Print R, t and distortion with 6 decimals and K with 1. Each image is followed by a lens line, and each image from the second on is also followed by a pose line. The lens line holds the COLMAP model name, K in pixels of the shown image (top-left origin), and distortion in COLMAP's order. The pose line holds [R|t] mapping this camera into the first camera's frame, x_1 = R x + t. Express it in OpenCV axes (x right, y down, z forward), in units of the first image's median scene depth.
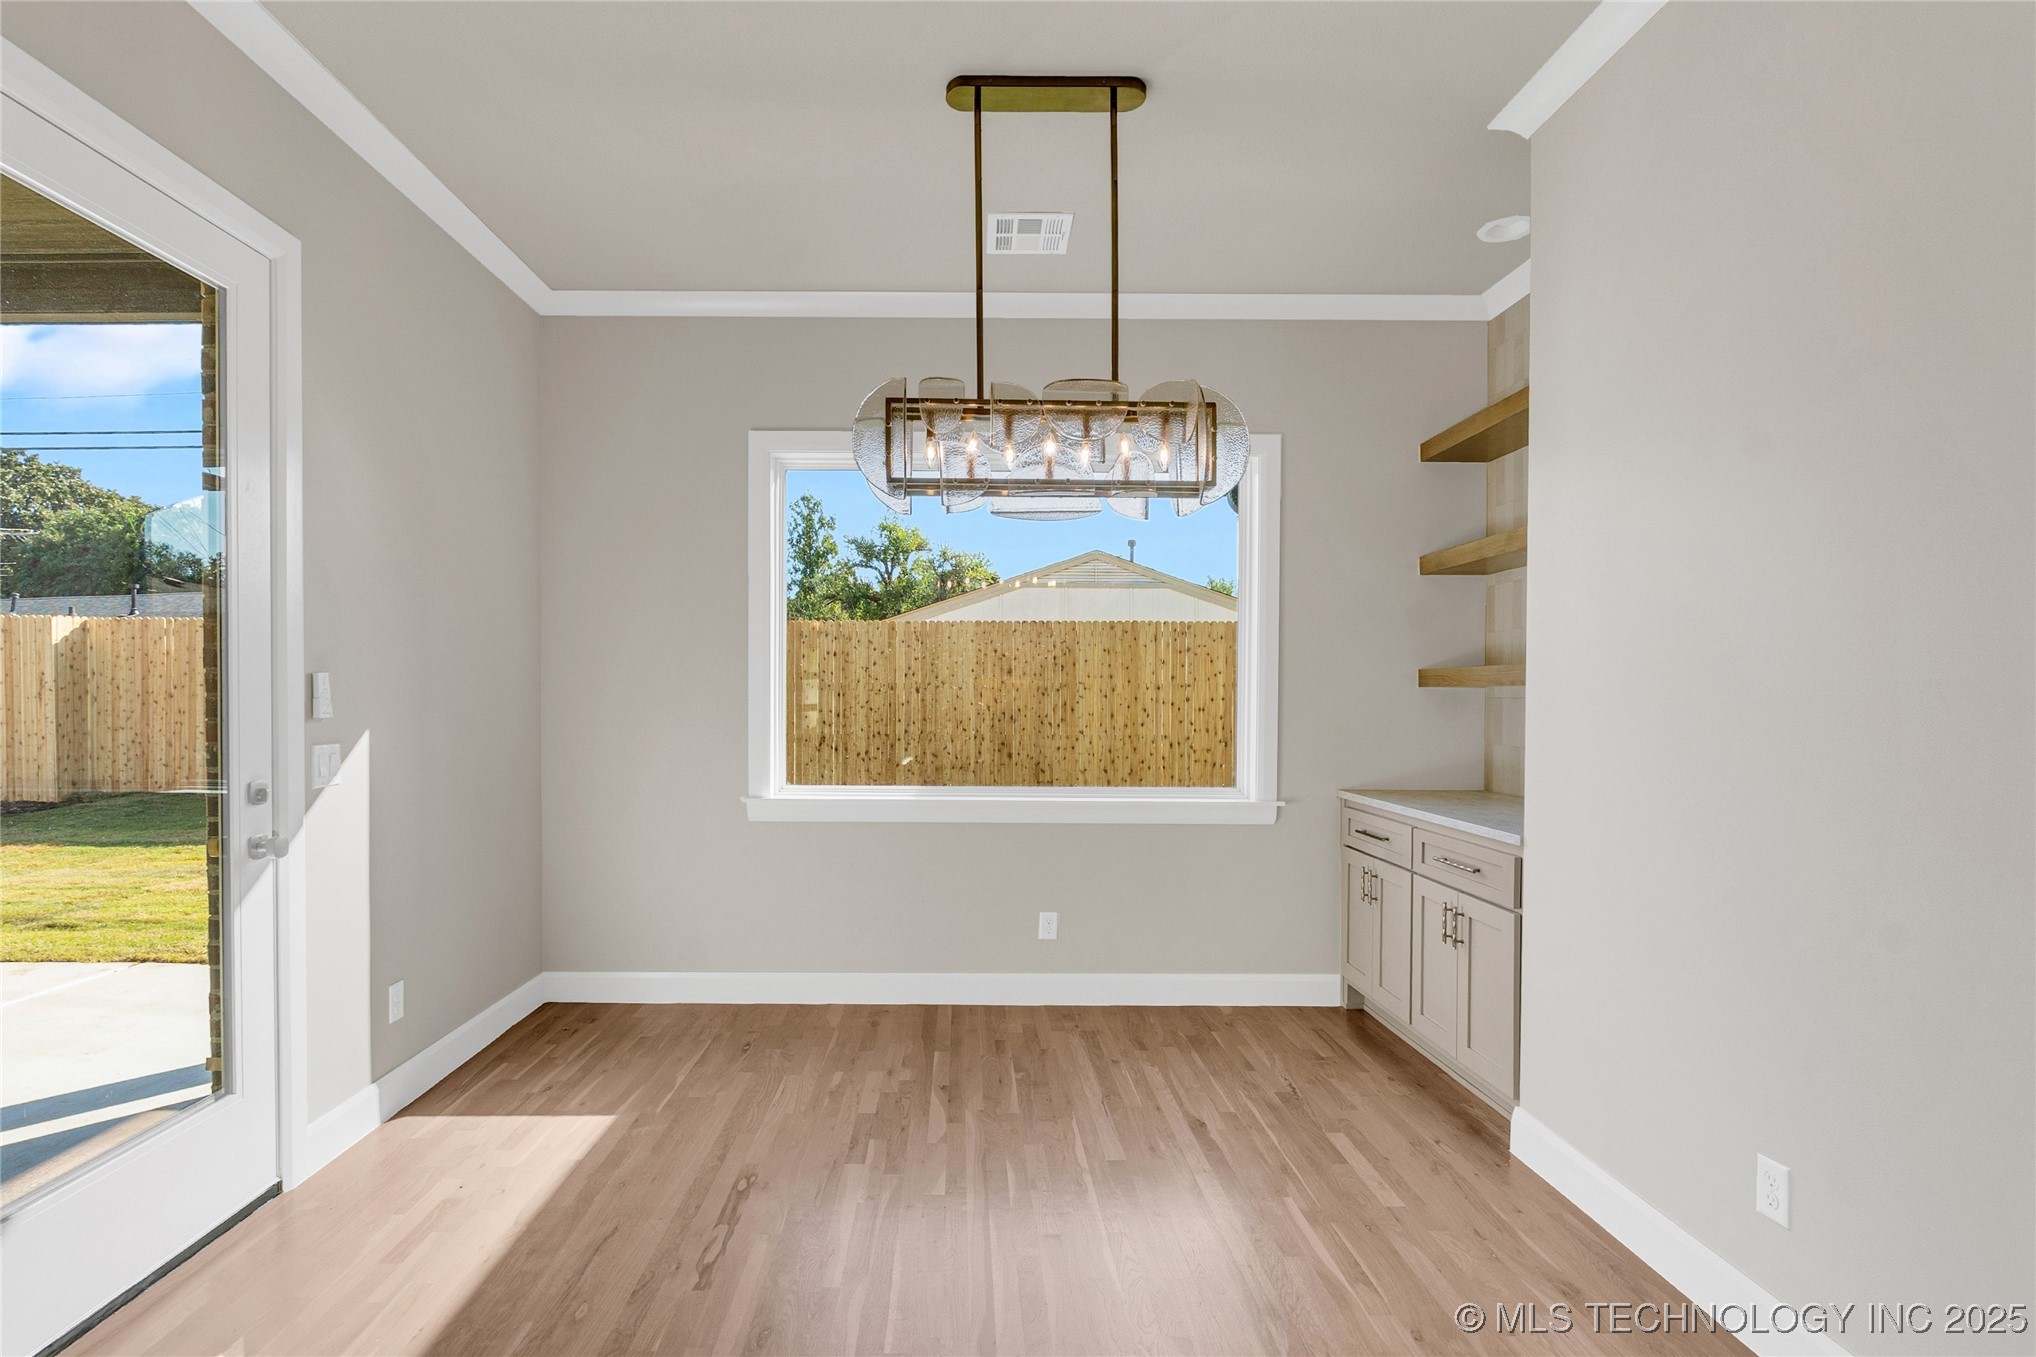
lens RADIAL K [[985.0, 0, 1017.3], [0, 985.0, 711.8], [0, 0, 1]] dist [0.002013, -0.000010]
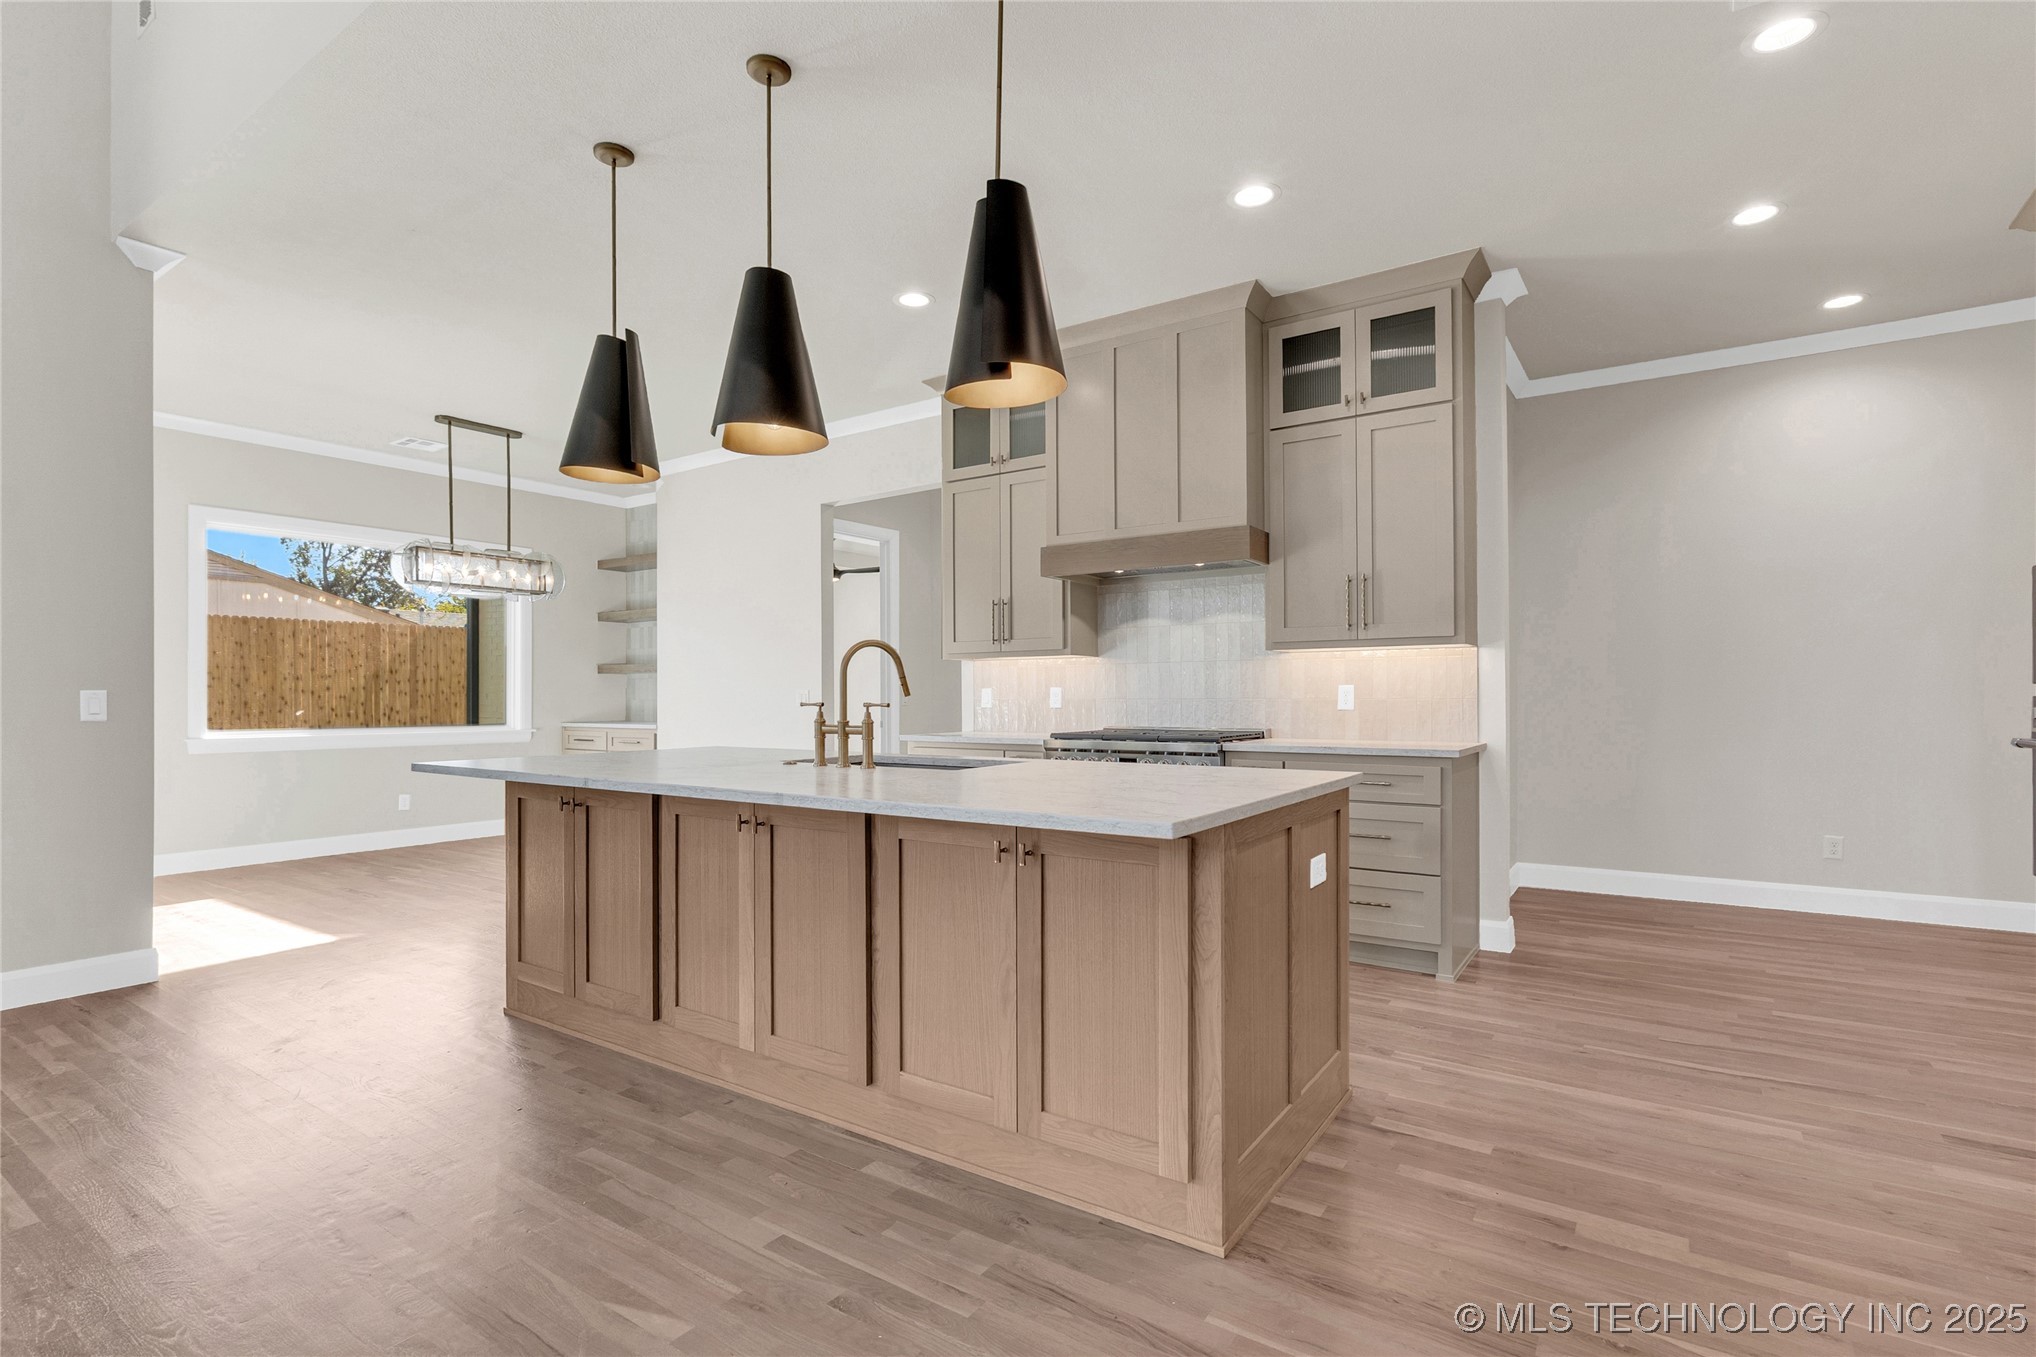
lens RADIAL K [[944.1, 0, 1006.1], [0, 944.1, 686.6], [0, 0, 1]] dist [-0.012418, 0.001872]
pose [[0.610896, -0.000867, 0.791711, -0.212078], [0.019633, 0.999708, -0.014054, 0.016172], [-0.791468, 0.024130, 0.610735, -0.301110]]
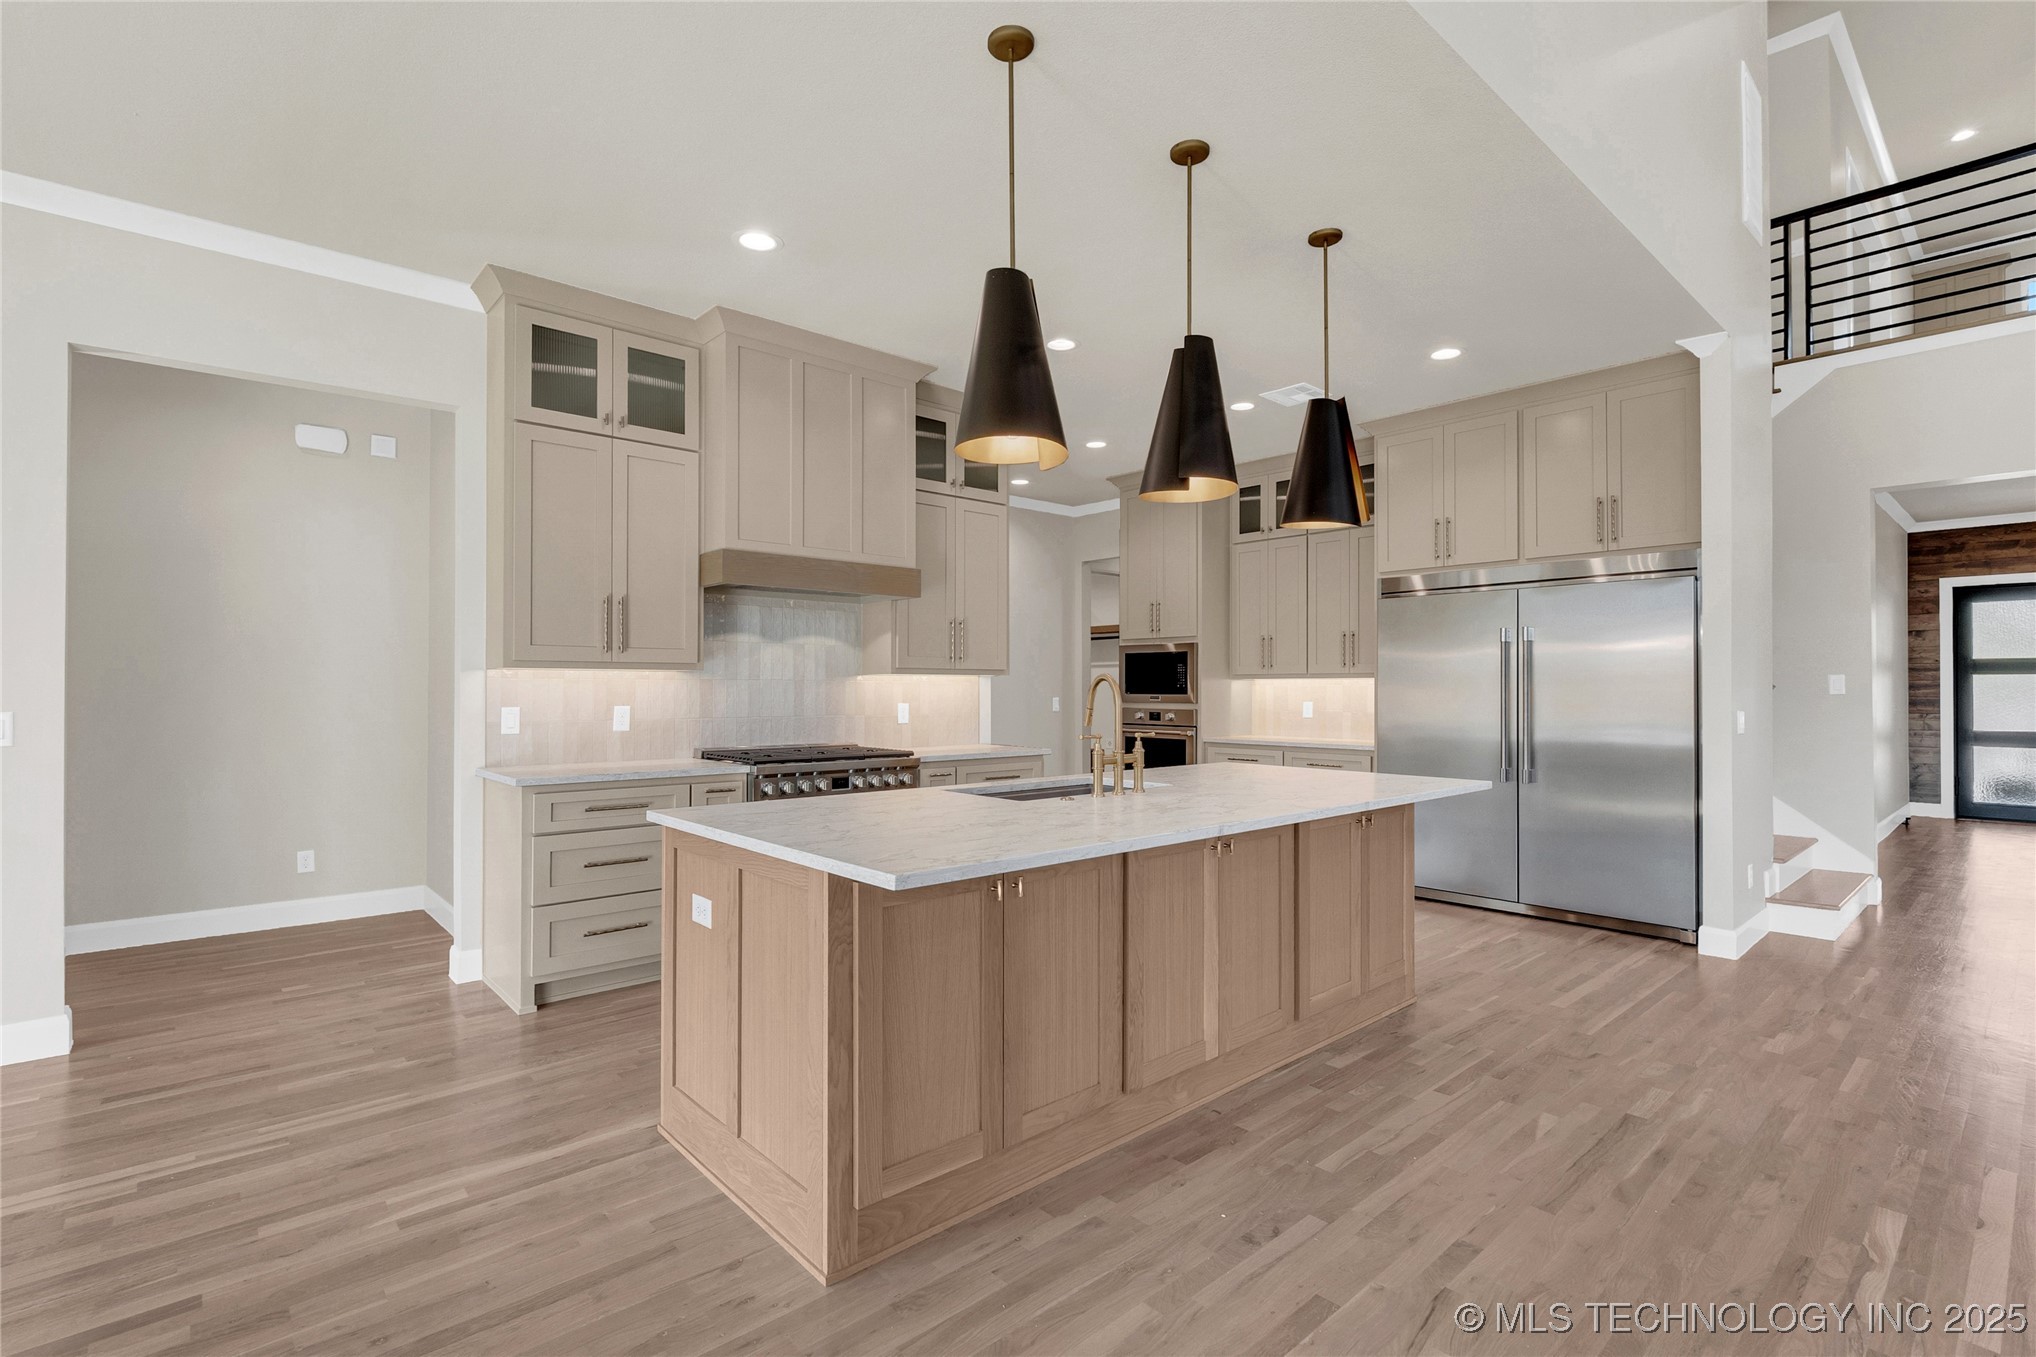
lens RADIAL K [[944.1, 0, 1024.5], [0, 944.1, 672.7], [0, 0, 1]] dist [-0.012418, 0.001872]
pose [[-0.624176, 0.022150, 0.780970, -0.227042], [0.014585, 0.999754, -0.016699, 0.007050], [-0.781148, 0.000967, -0.624345, 0.026418]]
